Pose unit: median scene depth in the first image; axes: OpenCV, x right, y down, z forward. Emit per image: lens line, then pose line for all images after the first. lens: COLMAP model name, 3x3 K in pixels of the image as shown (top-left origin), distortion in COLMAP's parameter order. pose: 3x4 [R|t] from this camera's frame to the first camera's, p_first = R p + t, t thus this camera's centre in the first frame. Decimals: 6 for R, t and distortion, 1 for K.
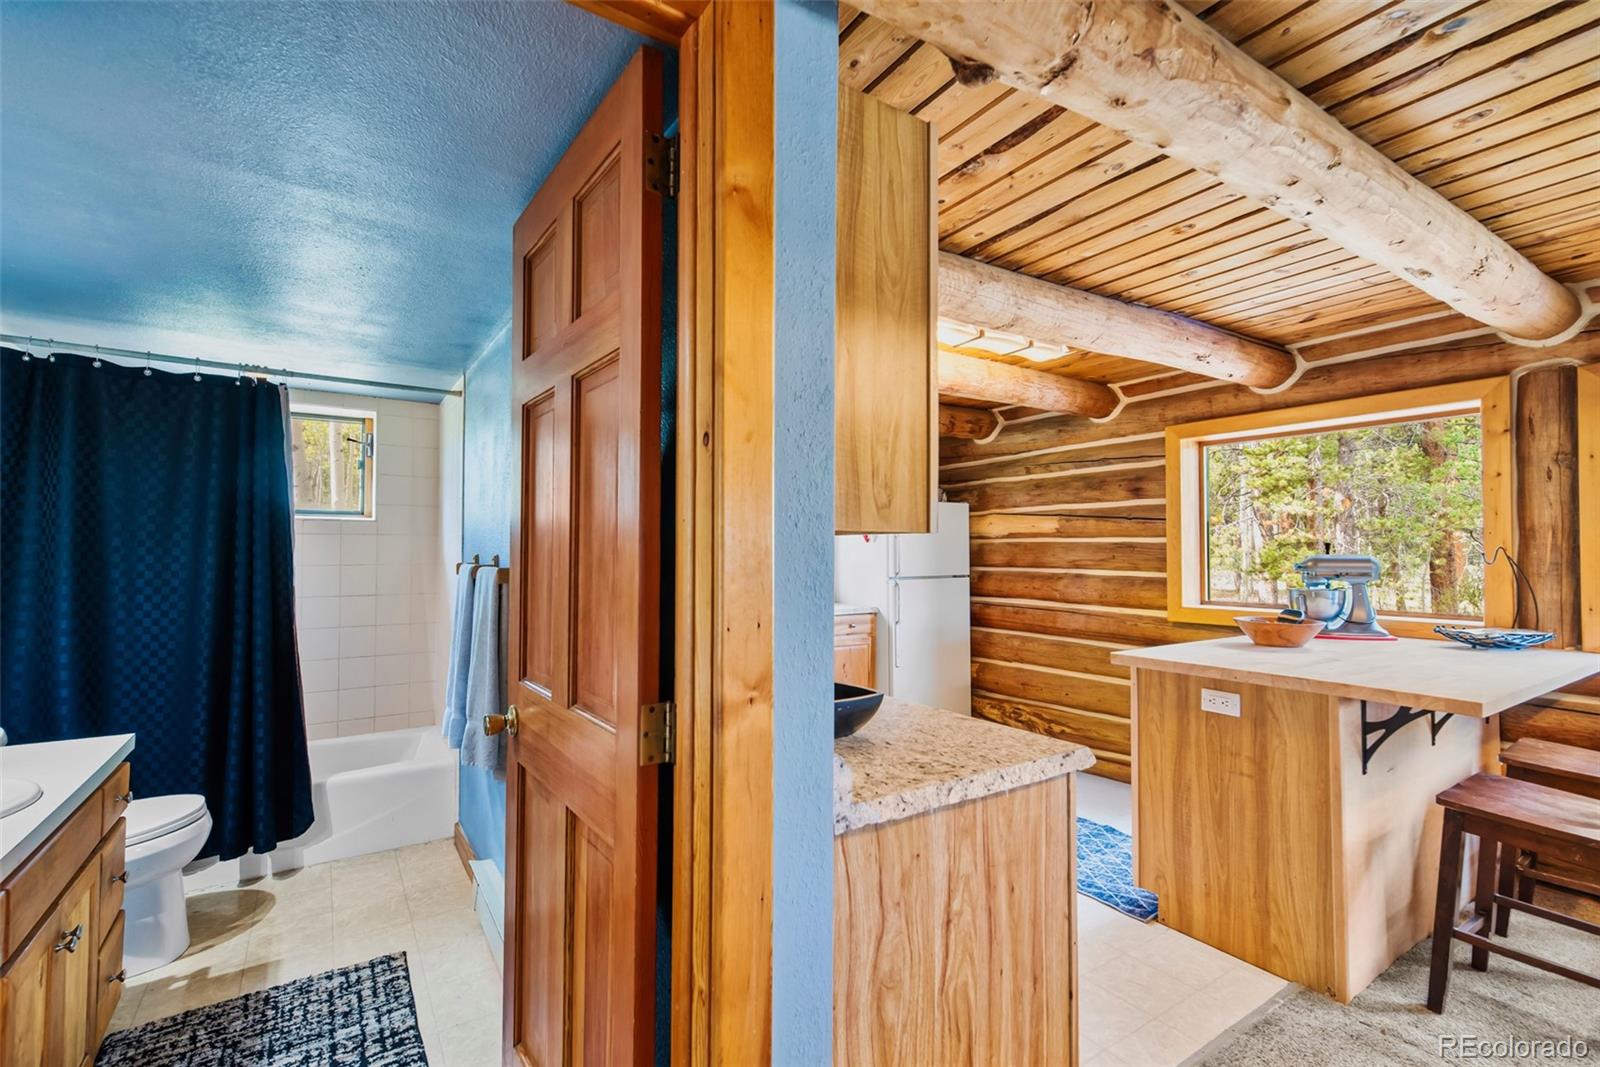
lens RADIAL K [[710.7, 0, 794.6], [0, 710.7, 533.1], [0, 0, 1]] dist [0.003722, 0.000070]
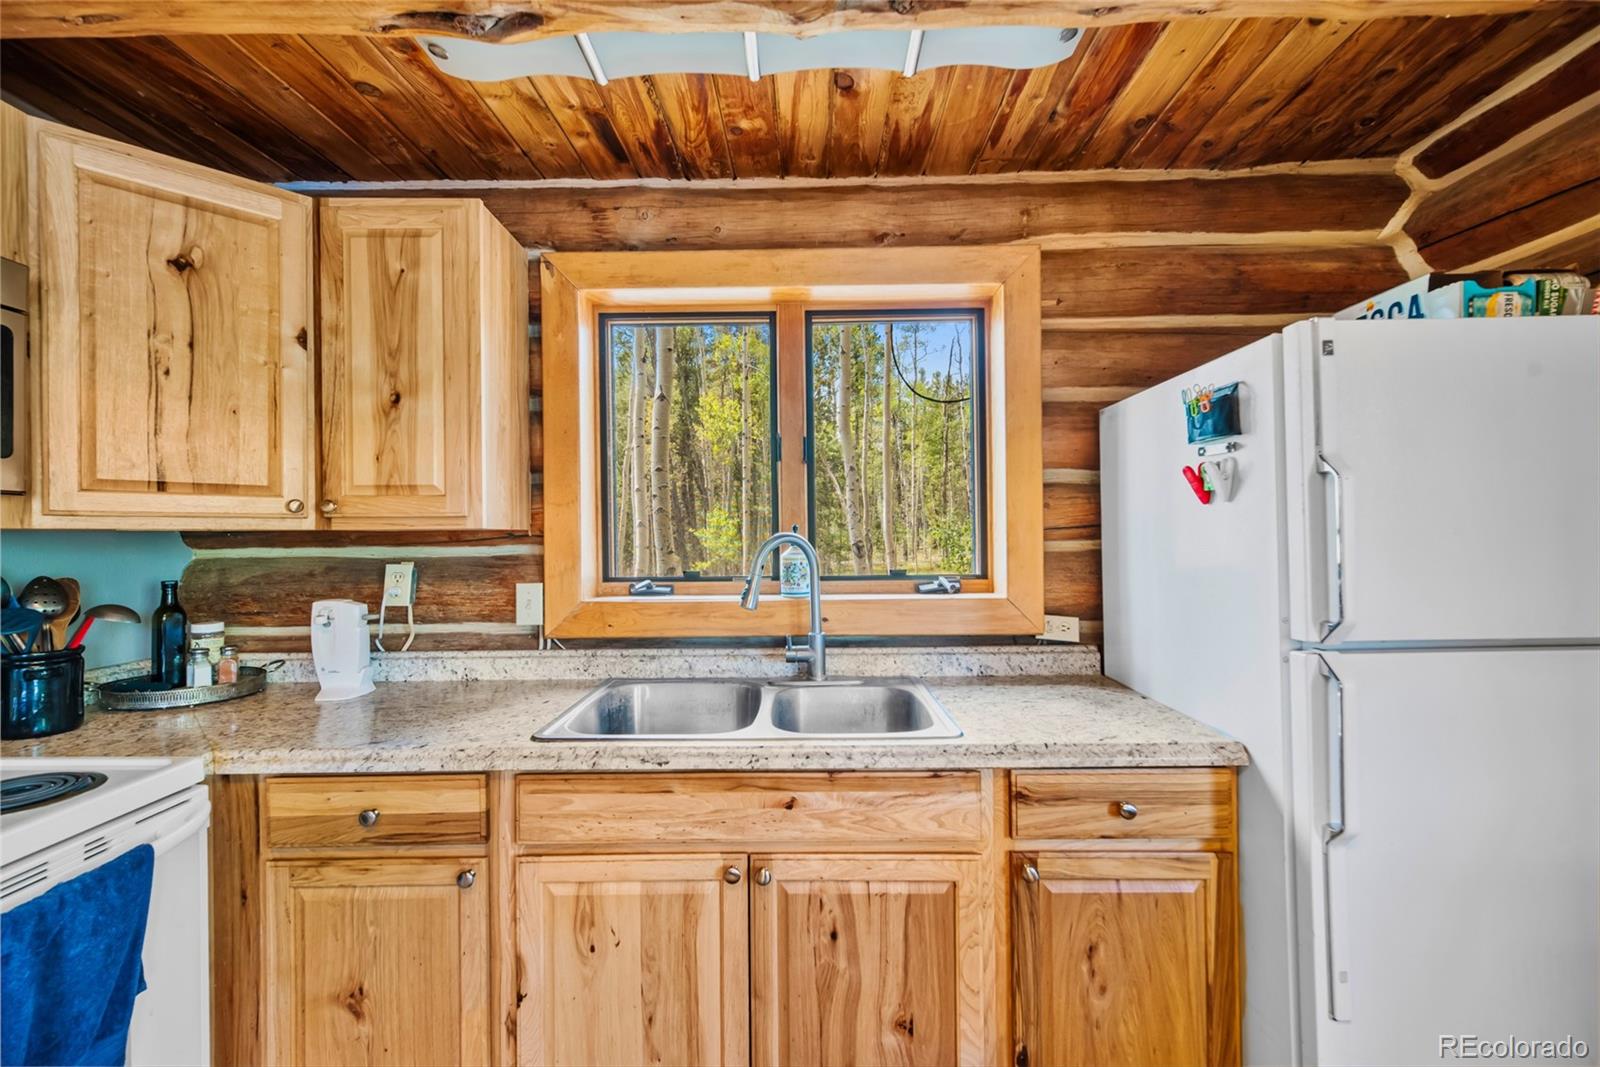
lens RADIAL K [[689.6, 0, 800.0], [0, 689.6, 533.5], [0, 0, 1]] dist [0.000619, 0.000046]
pose [[0.834064, -0.012974, -0.551515, 0.172132], [0.026383, 0.999518, 0.016387, 0.022608], [0.551037, -0.028218, 0.834004, 0.983241]]
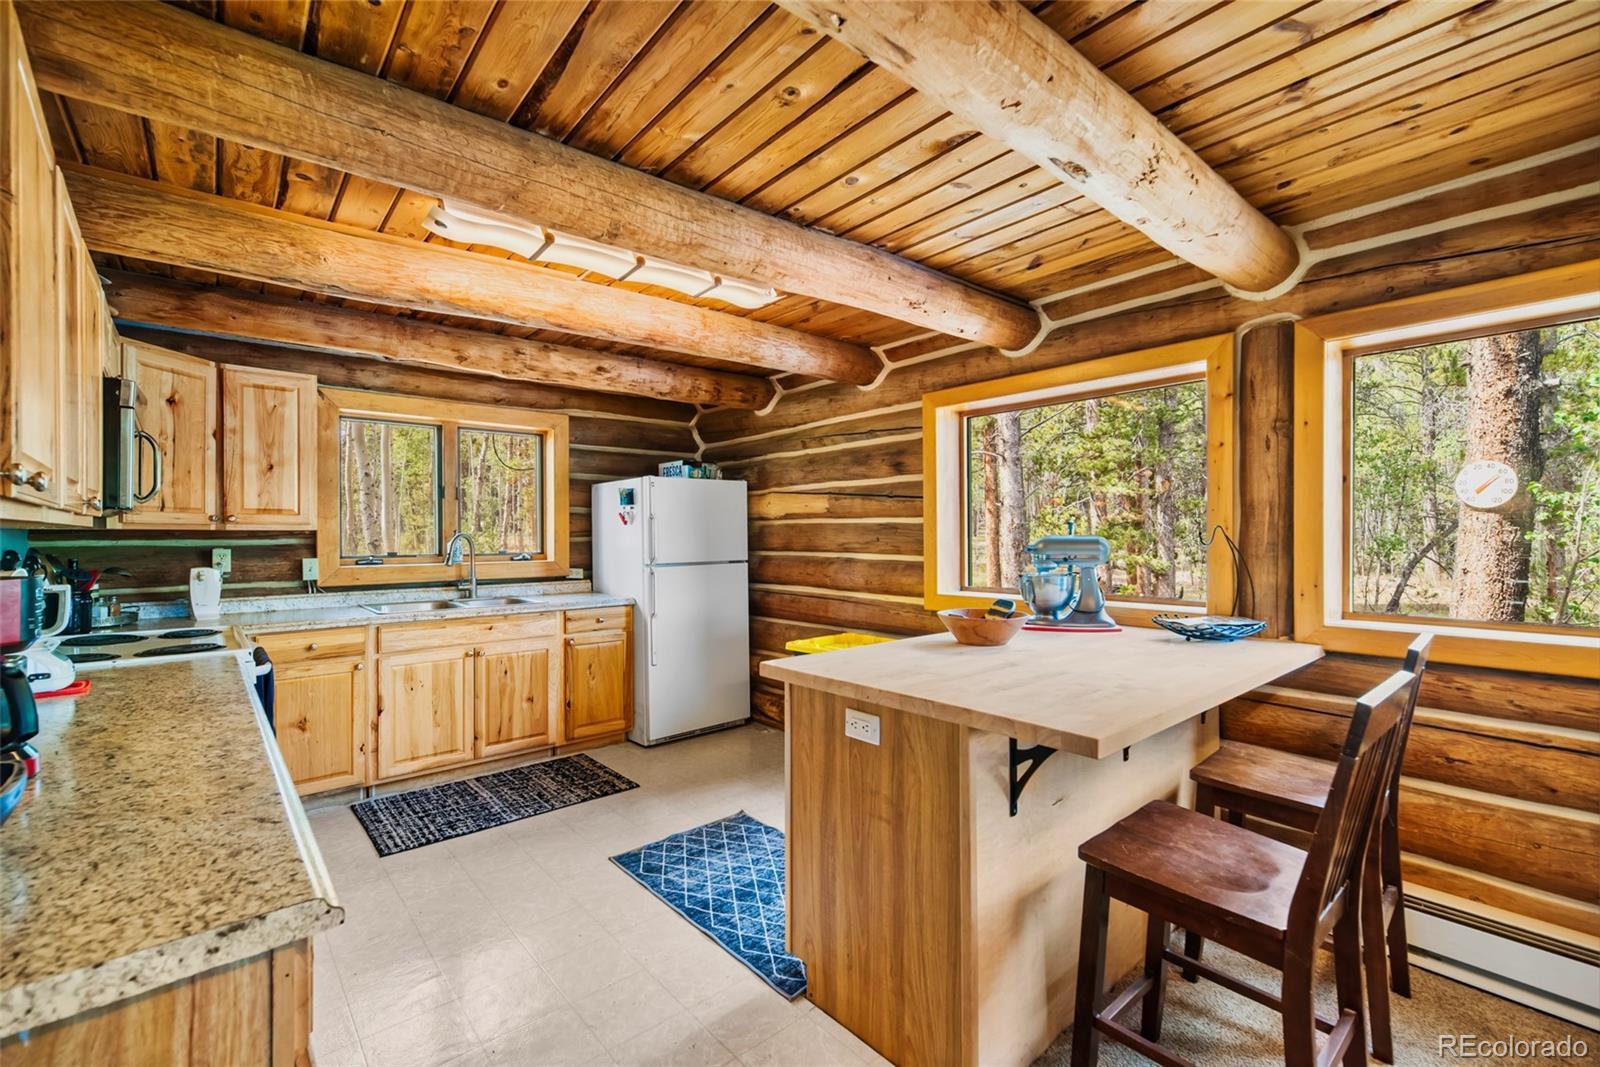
lens RADIAL K [[692.6, 0, 800.0], [0, 692.6, 533.5], [0, 0, 1]] dist [0.004382, 0.000969]
pose [[0.990625, -0.008340, 0.136355, 0.288135], [0.004878, 0.999658, 0.025702, 0.003791], [-0.136522, -0.024796, 0.990327, 0.174549]]
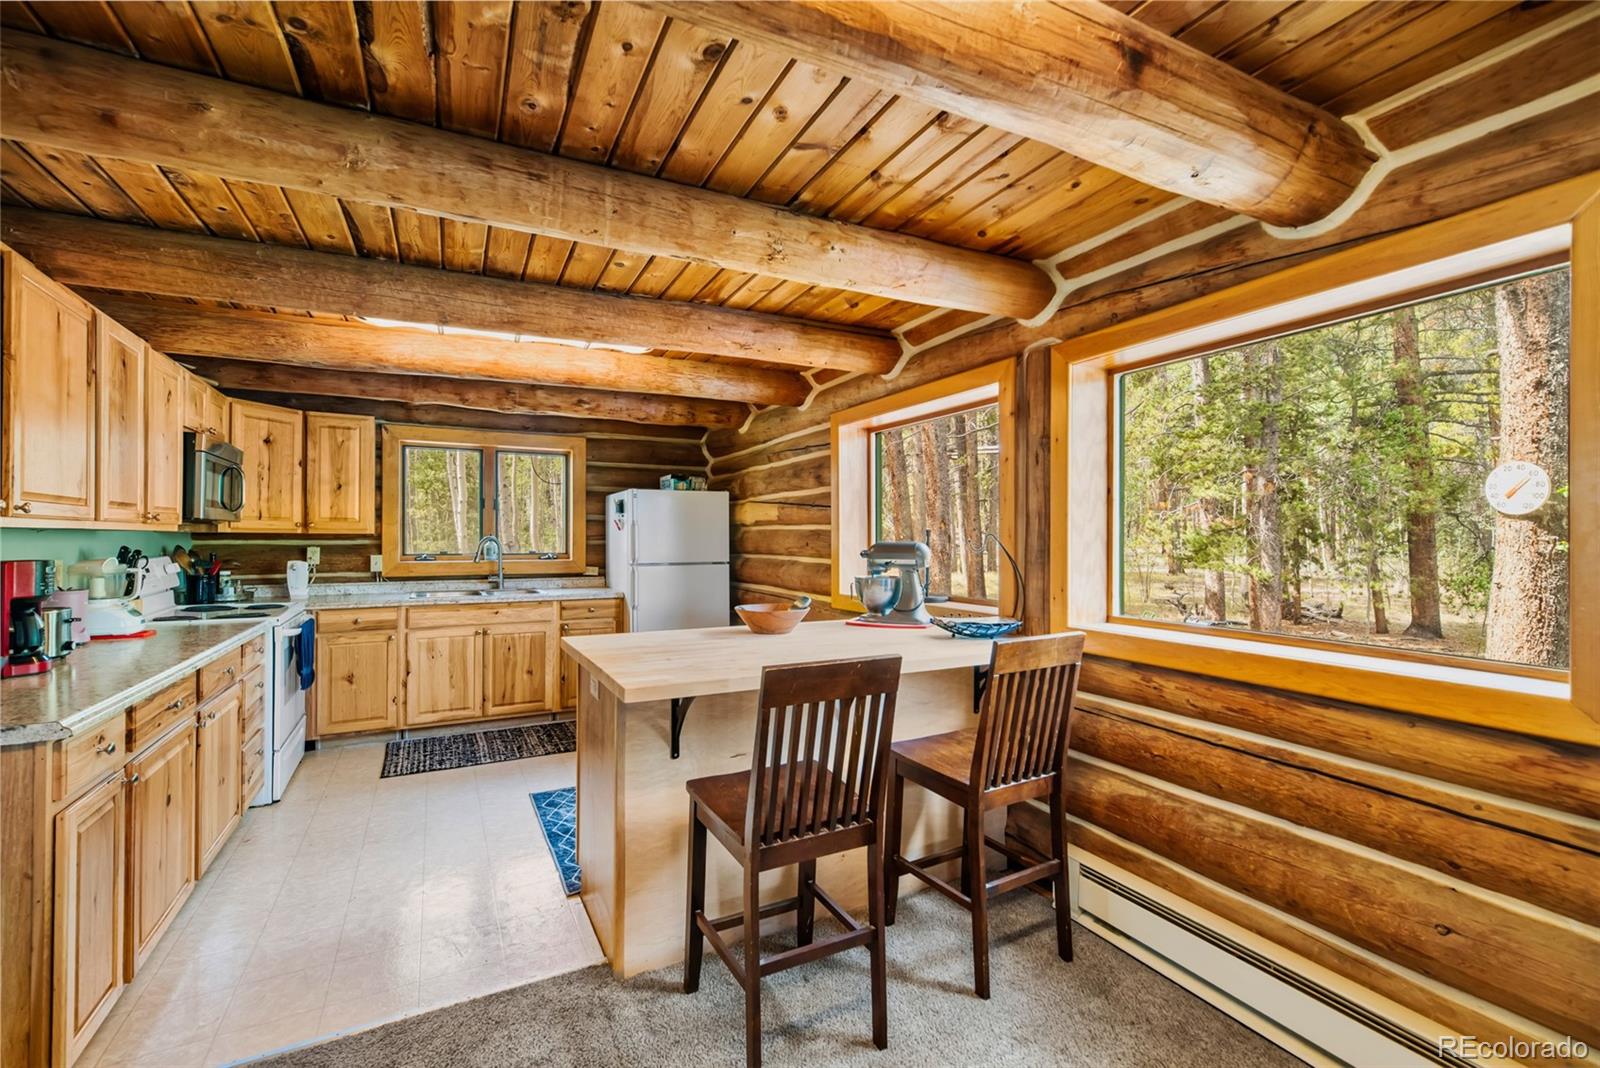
lens RADIAL K [[692.6, 0, 800.0], [0, 692.6, 534.0], [0, 0, 1]] dist [0.004382, 0.000969]
pose [[0.995516, -0.002720, -0.094554, 0.664419], [0.004555, 0.999805, 0.019197, 0.000322], [0.094483, -0.019541, 0.995335, 0.025222]]
